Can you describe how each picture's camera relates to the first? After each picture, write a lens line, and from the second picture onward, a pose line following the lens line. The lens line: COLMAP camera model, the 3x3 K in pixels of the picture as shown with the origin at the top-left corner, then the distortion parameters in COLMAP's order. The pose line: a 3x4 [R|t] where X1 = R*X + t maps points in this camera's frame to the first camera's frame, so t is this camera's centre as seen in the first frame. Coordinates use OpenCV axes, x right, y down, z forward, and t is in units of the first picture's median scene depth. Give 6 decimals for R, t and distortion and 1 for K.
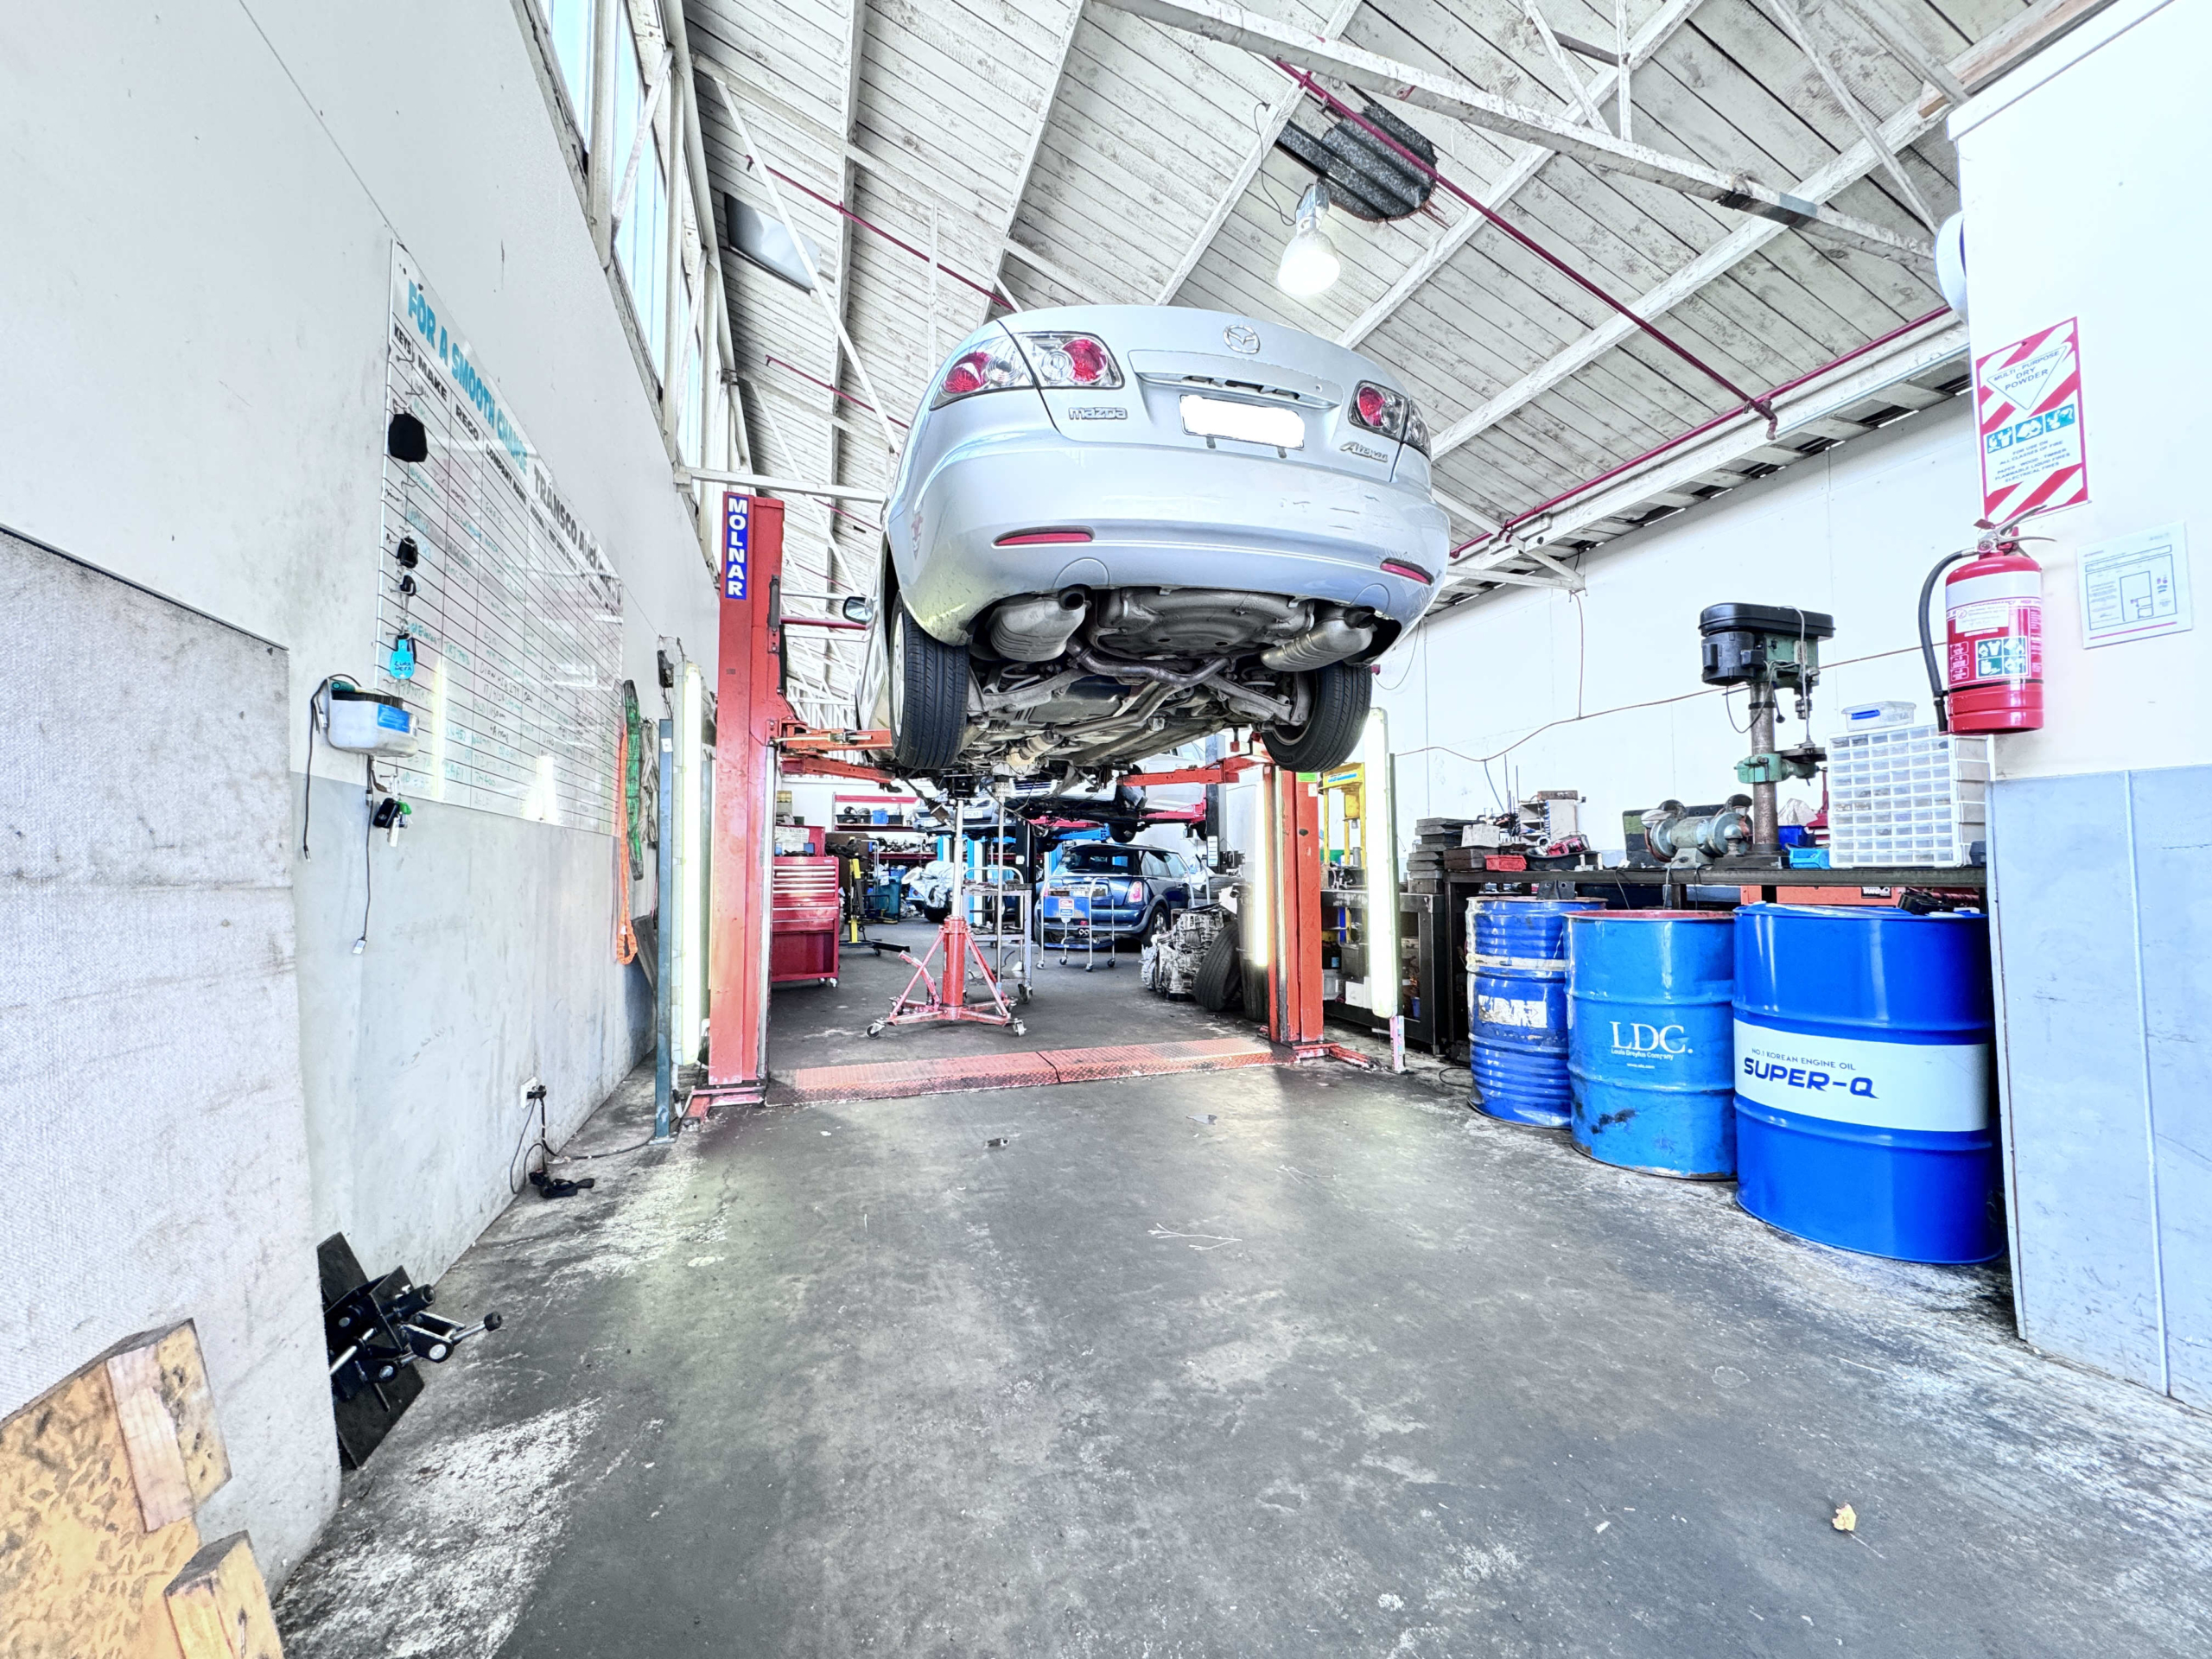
lens RADIAL K [[871.6, 0, 1106.0], [0, 871.6, 829.5], [0, 0, 1]] dist [-0.001114, -0.000063]
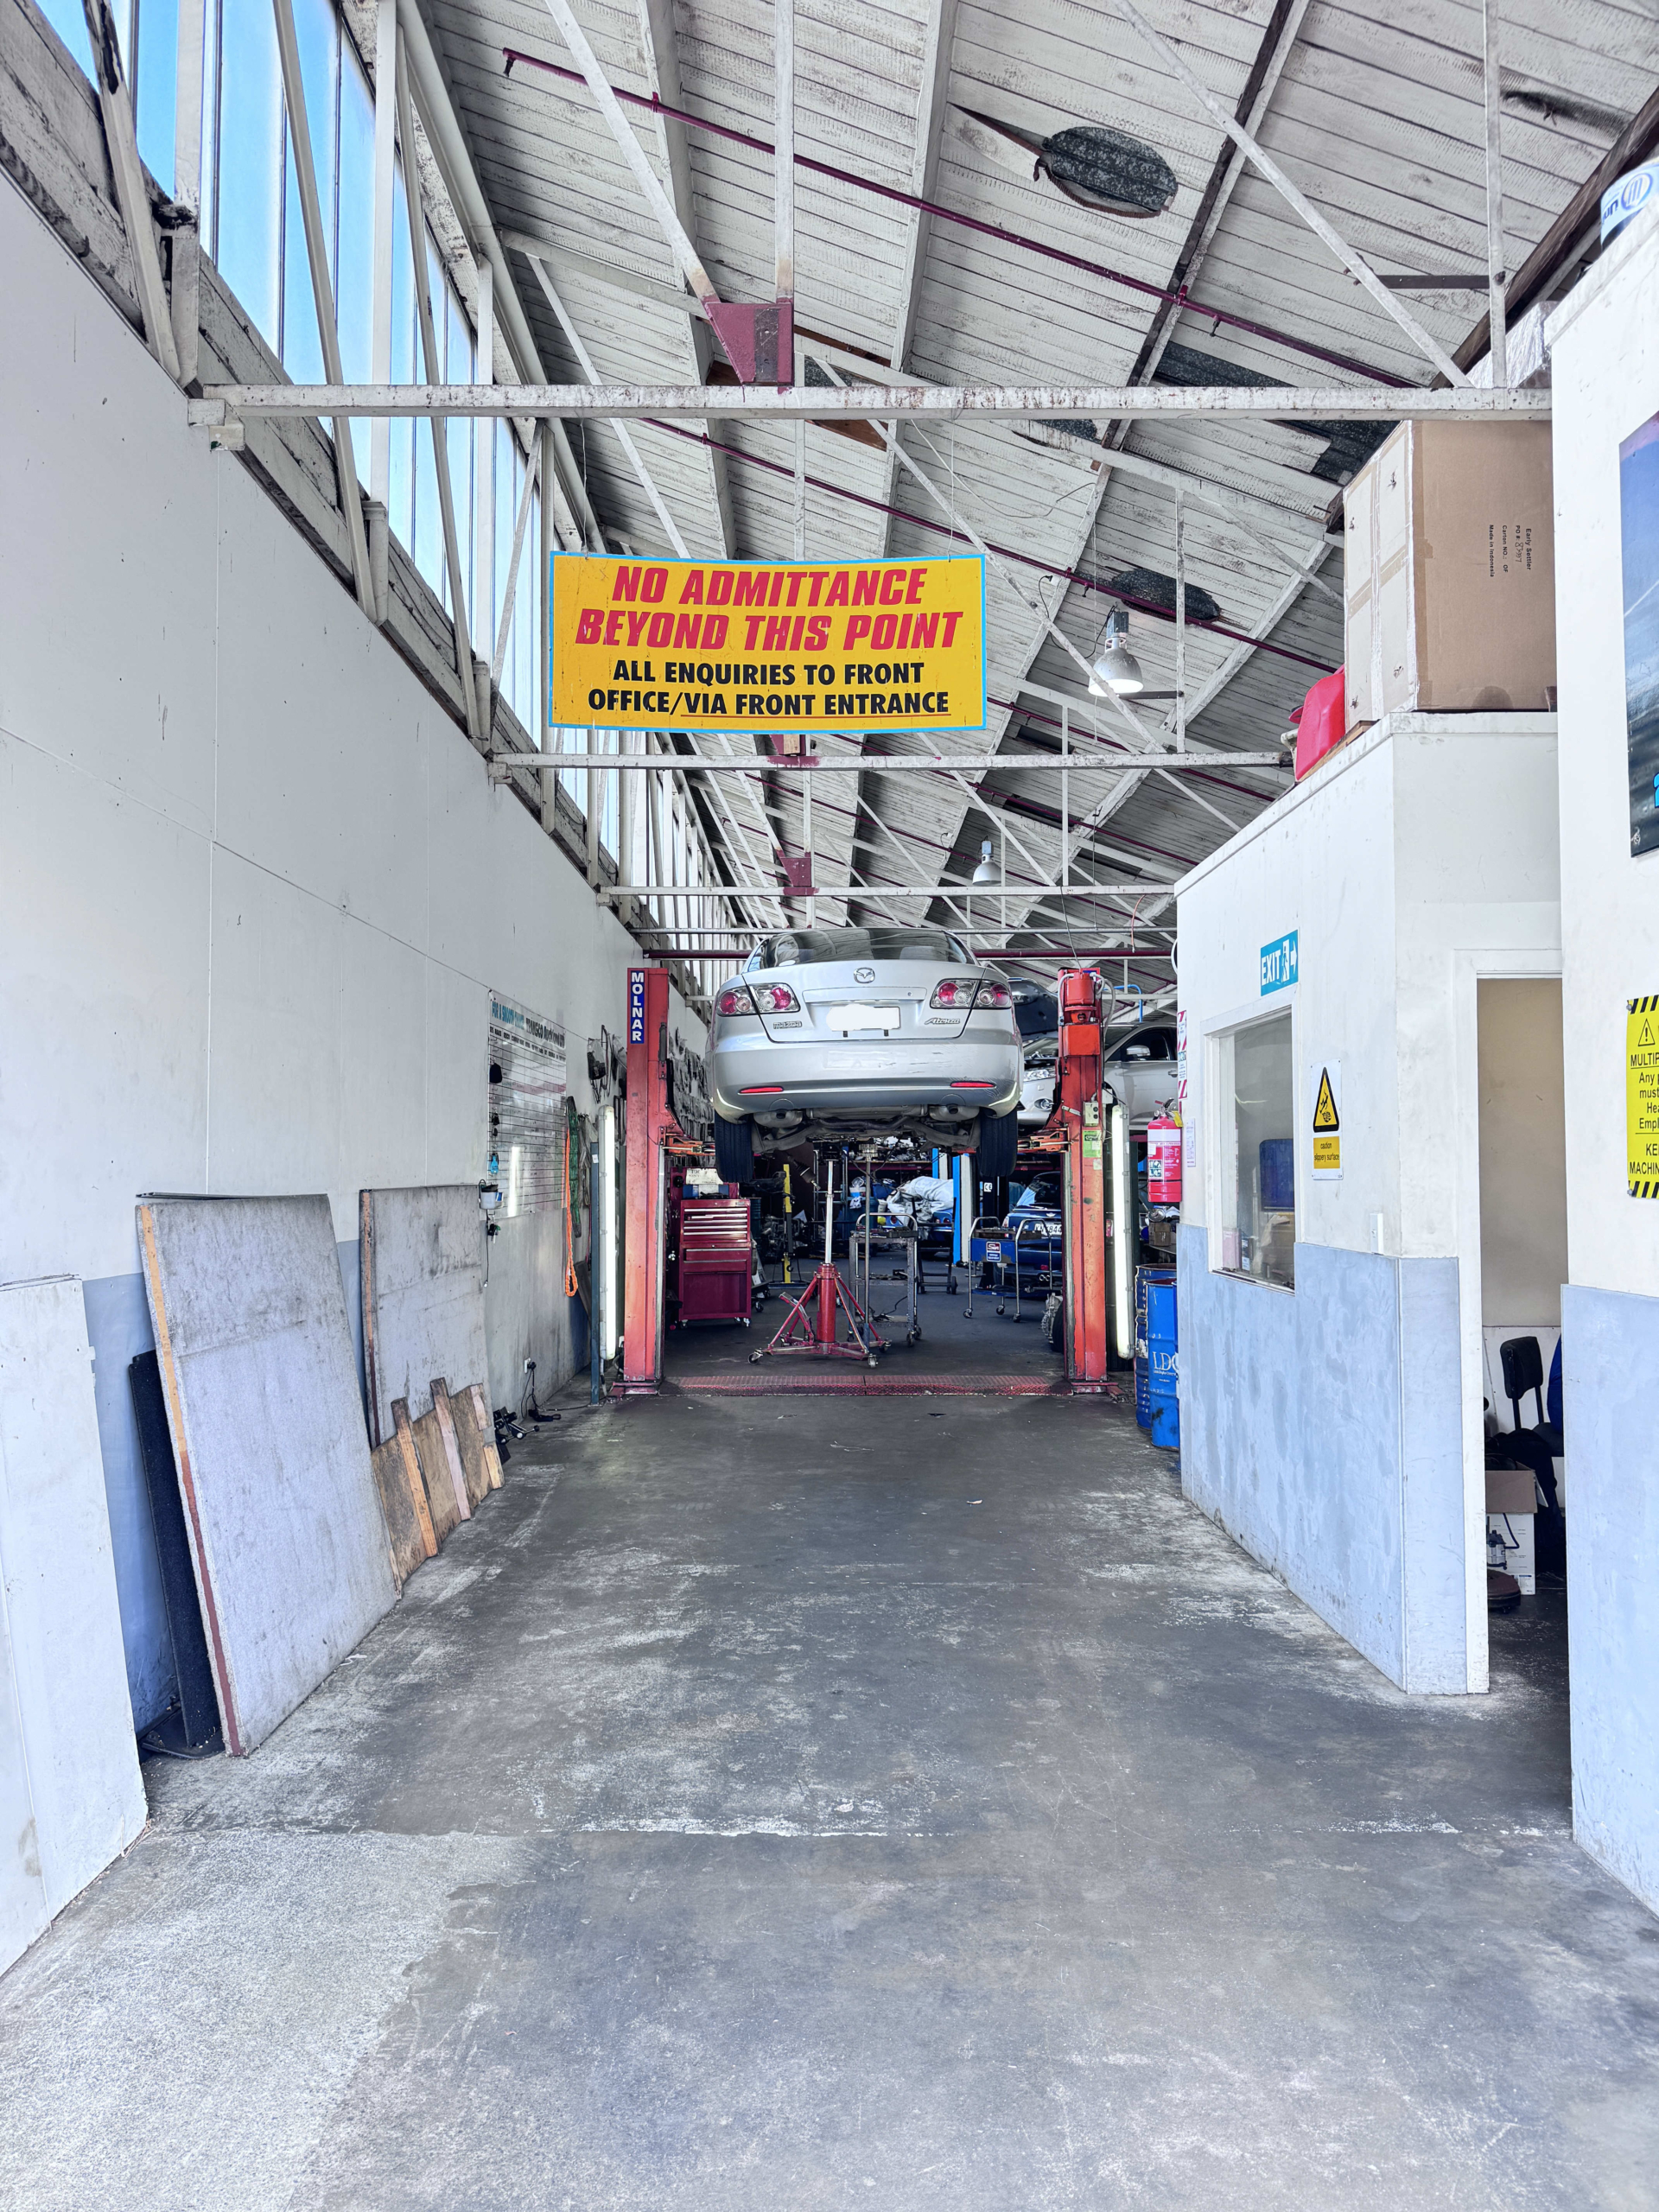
lens RADIAL K [[1560.9, 0, 829.5], [0, 1560.9, 1106.0], [0, 0, 1]] dist [0.163868, 0.000083]
pose [[0.949009, -0.009180, -0.315114, 0.685331], [0.013790, 0.999828, 0.012405, -0.189278], [0.314946, -0.016118, 0.948973, -1.344976]]
